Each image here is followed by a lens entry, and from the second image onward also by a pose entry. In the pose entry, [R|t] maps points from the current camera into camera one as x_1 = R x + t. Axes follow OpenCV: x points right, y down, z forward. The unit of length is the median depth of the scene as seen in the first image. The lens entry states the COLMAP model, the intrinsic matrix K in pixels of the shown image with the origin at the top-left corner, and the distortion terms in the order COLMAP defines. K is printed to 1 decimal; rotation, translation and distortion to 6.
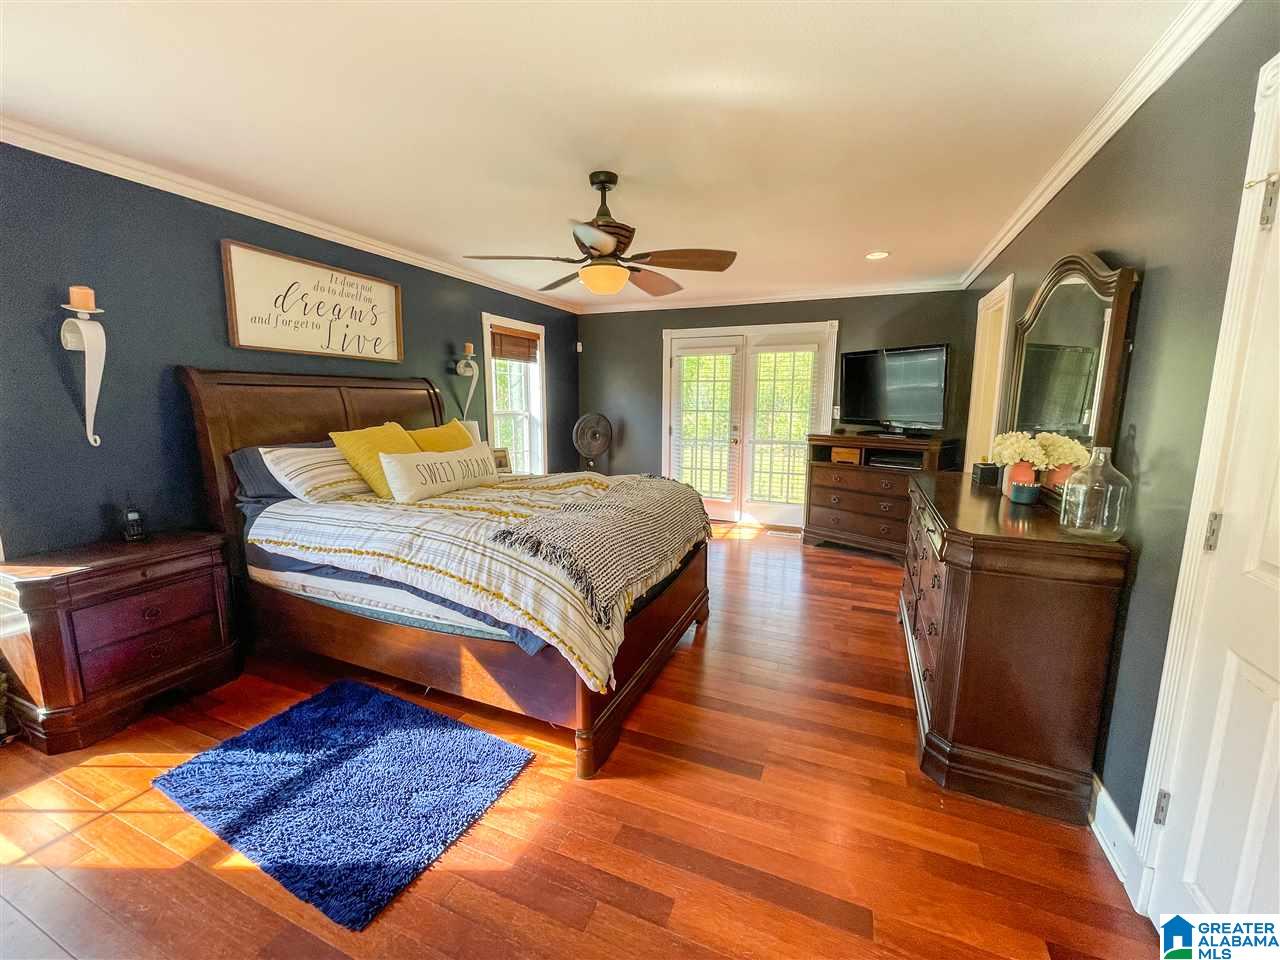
lens RADIAL K [[511.8, 0, 645.7], [0, 511.8, 479.4], [0, 0, 1]] dist [-0.000102, -0.000562]
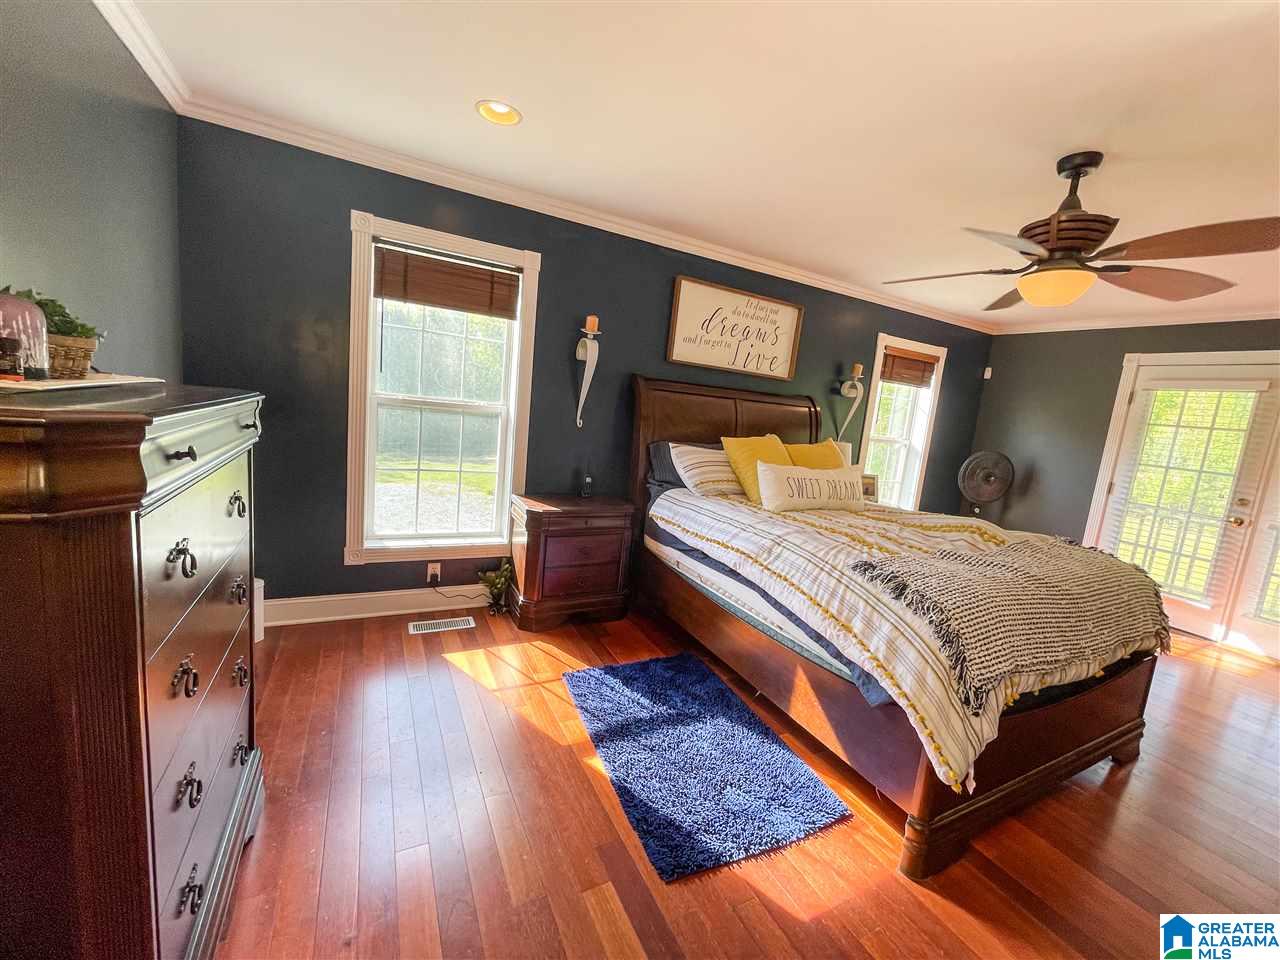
lens RADIAL K [[511.8, 0, 645.7], [0, 511.8, 479.4], [0, 0, 1]] dist [-0.000102, -0.000562]
pose [[0.769531, 0.165825, -0.616704, -0.035899], [-0.192573, 0.981002, 0.023484, 0.008555], [0.608882, 0.100689, 0.786845, 0.013186]]
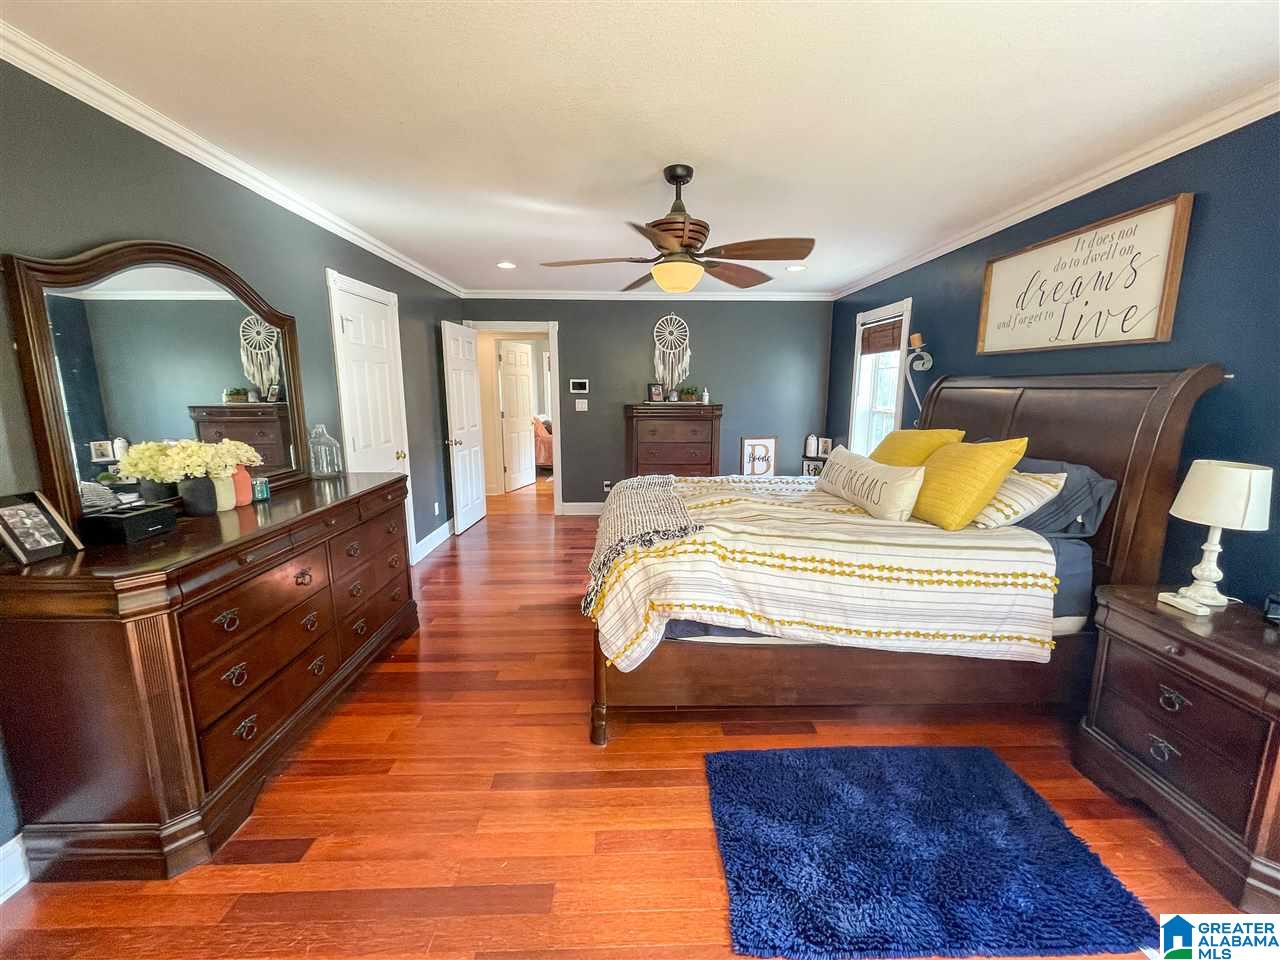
lens RADIAL K [[511.8, 0, 645.7], [0, 511.8, 479.4], [0, 0, 1]] dist [-0.000102, -0.000562]
pose [[-0.912024, 0.064784, -0.404988, 0.457795], [-0.069902, 0.948445, 0.309137, -0.378417], [0.404136, 0.310249, -0.860476, 2.251944]]
